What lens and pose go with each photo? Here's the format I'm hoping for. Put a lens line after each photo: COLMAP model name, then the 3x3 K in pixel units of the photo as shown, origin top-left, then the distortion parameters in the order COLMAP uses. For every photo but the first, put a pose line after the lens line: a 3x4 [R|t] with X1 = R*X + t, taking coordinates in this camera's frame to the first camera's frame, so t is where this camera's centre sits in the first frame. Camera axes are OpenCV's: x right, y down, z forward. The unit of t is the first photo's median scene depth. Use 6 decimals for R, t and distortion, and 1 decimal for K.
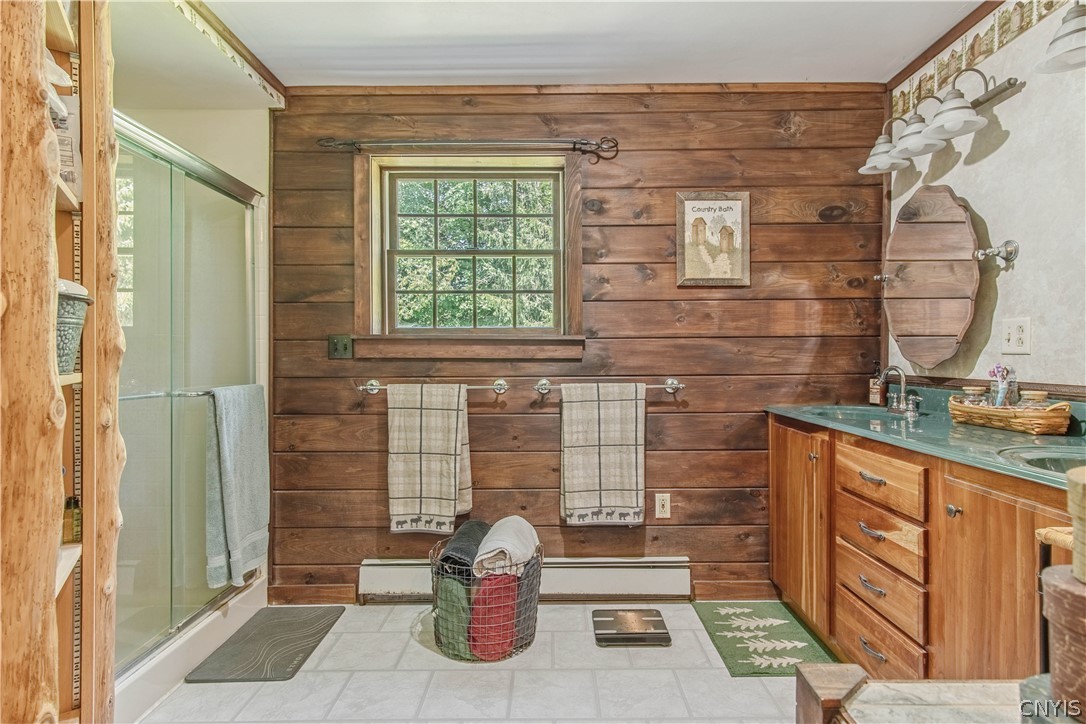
lens RADIAL K [[598.0, 0, 547.8], [0, 598.0, 356.7], [0, 0, 1]] dist [0.011733, -0.000196]
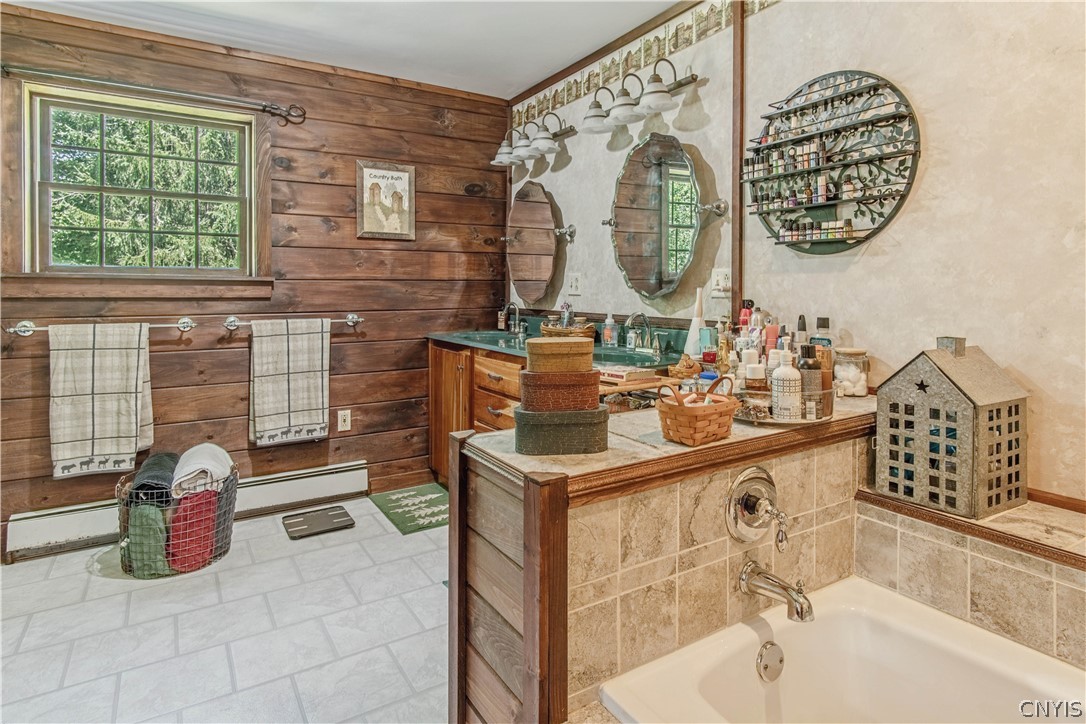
lens RADIAL K [[590.6, 0, 546.8], [0, 590.6, 293.2], [0, 0, 1]] dist [0.000338, -0.000254]
pose [[0.848018, 0.000330, 0.529967, -0.091509], [-0.002070, 0.999994, 0.002690, -0.009049], [-0.529963, -0.003378, 0.848014, -0.216751]]
